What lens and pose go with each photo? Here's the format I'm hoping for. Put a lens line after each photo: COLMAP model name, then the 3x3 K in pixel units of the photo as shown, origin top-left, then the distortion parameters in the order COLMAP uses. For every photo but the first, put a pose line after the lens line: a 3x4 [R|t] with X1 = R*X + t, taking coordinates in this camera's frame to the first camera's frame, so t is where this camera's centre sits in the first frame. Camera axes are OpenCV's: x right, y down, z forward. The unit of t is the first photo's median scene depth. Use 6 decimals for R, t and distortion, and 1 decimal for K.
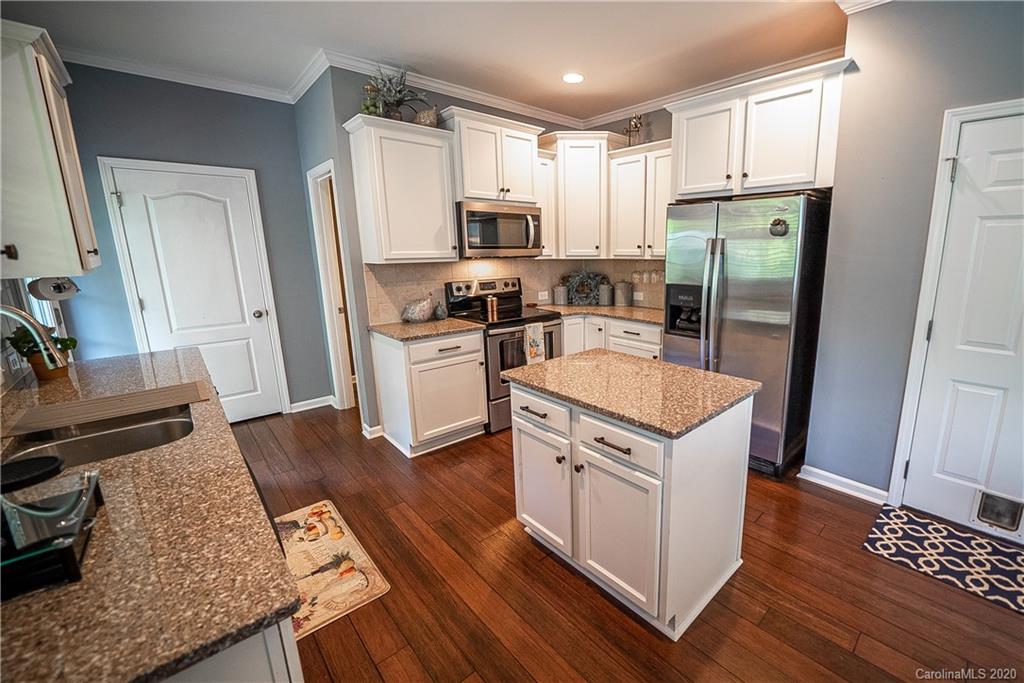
lens RADIAL K [[419.6, 0, 582.2], [0, 419.6, 337.1], [0, 0, 1]] dist [-0.017603, -0.000019]
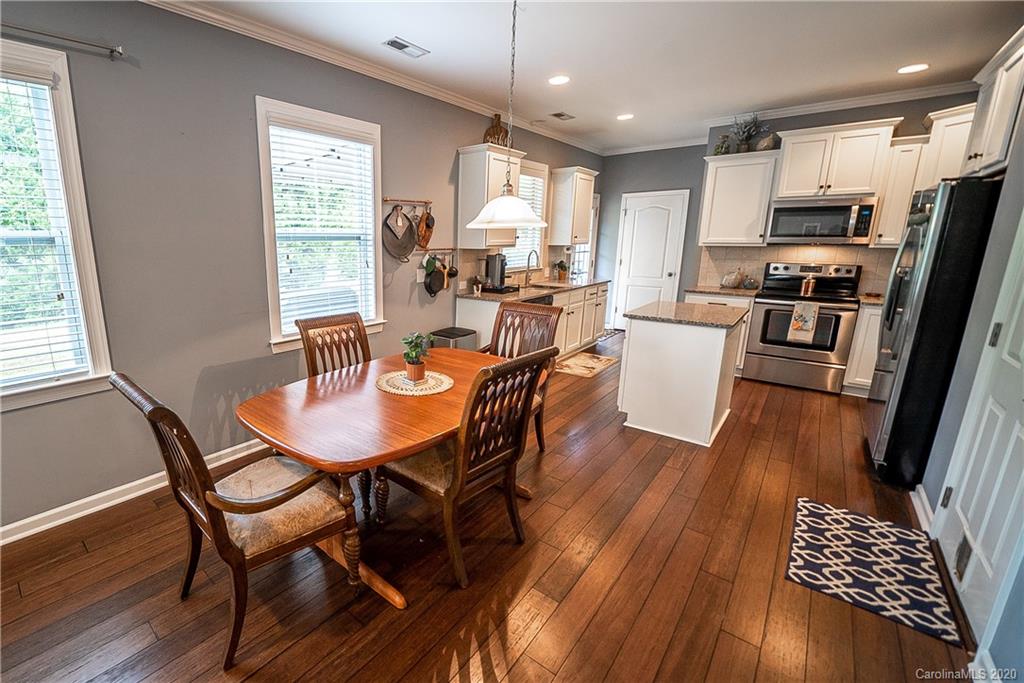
lens RADIAL K [[445.1, 0, 395.1], [0, 445.1, 328.4], [0, 0, 1]] dist [-0.016143, 0.000033]
pose [[0.002190, 0.202301, -0.979321, 1.083221], [-0.201703, 0.959284, 0.197711, 0.028037], [0.979444, 0.197099, 0.042905, -0.146544]]
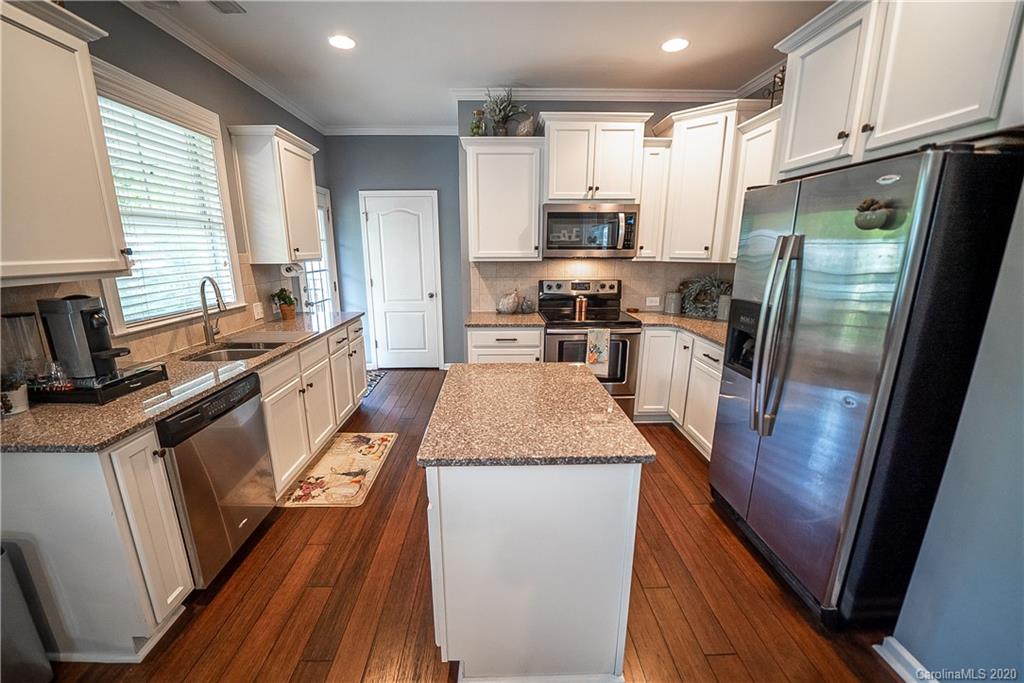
lens RADIAL K [[400.8, 0, 509.6], [0, 400.8, 348.8], [0, 0, 1]] dist [-0.020125, 0.000368]
pose [[0.722745, 0.169853, -0.669918, 0.356930], [-0.144763, 0.985032, 0.093569, -0.043606], [0.675783, 0.029353, 0.736516, 0.198230]]
